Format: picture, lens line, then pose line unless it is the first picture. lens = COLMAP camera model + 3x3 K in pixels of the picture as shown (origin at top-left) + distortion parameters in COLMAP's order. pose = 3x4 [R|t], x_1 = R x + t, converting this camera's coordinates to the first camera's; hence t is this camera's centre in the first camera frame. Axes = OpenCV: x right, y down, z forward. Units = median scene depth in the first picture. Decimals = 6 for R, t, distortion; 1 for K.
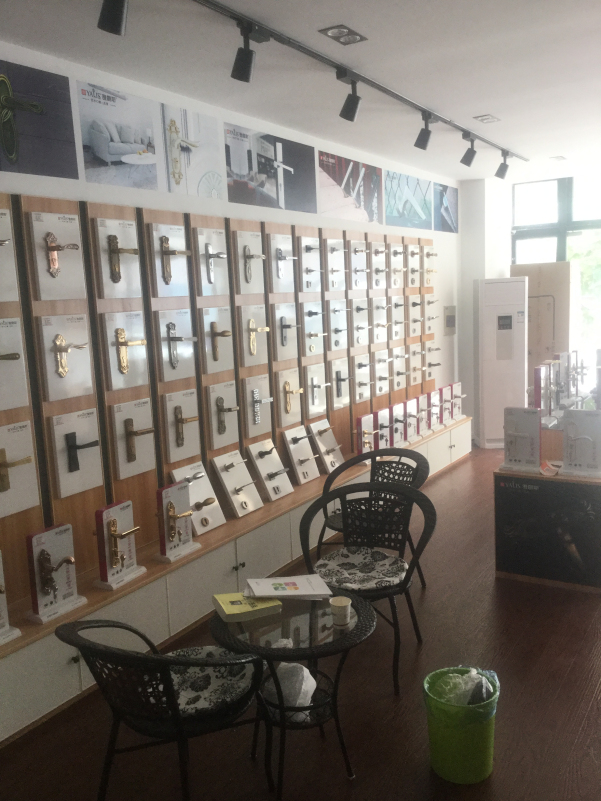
lens RADIAL K [[729.2, 0, 301.5], [0, 729.2, 402.9], [0, 0, 1]] dist [0.088718, -0.167379]
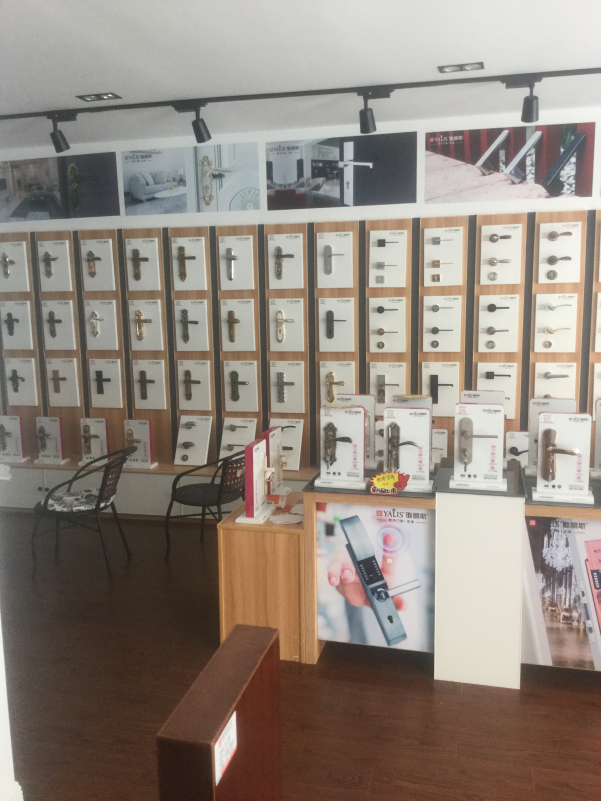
lens RADIAL K [[729.2, 0, 301.5], [0, 729.2, 402.9], [0, 0, 1]] dist [0.088718, -0.167379]
pose [[0.307101, 0.200714, -0.930270, 1.169708], [-0.130644, 0.977143, 0.167699, -0.191552], [0.942667, 0.070034, 0.326304, 0.747486]]
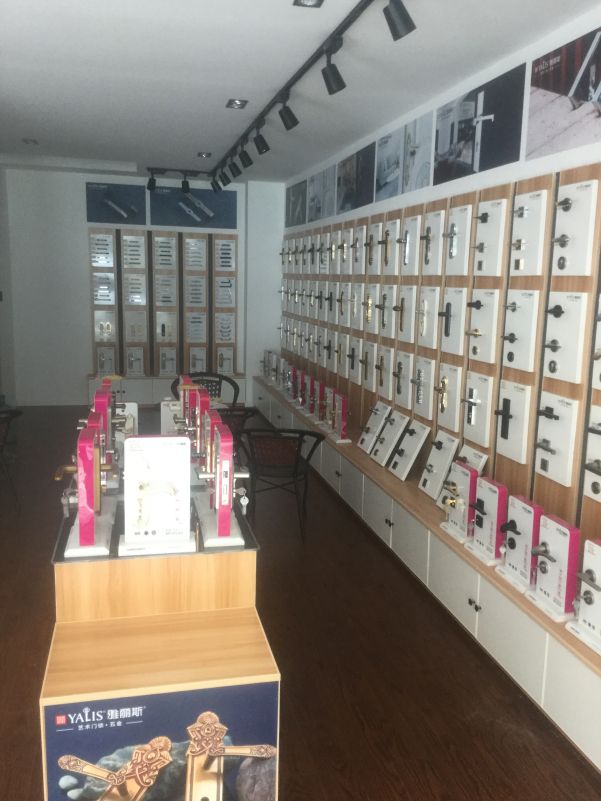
lens RADIAL K [[729.2, 0, 301.5], [0, 729.2, 402.9], [0, 0, 1]] dist [0.088718, -0.167379]
pose [[-0.703830, 0.152416, -0.693824, 0.875047], [-0.090974, 0.949329, 0.300829, -0.302722], [0.704519, 0.274852, -0.654301, 1.779143]]
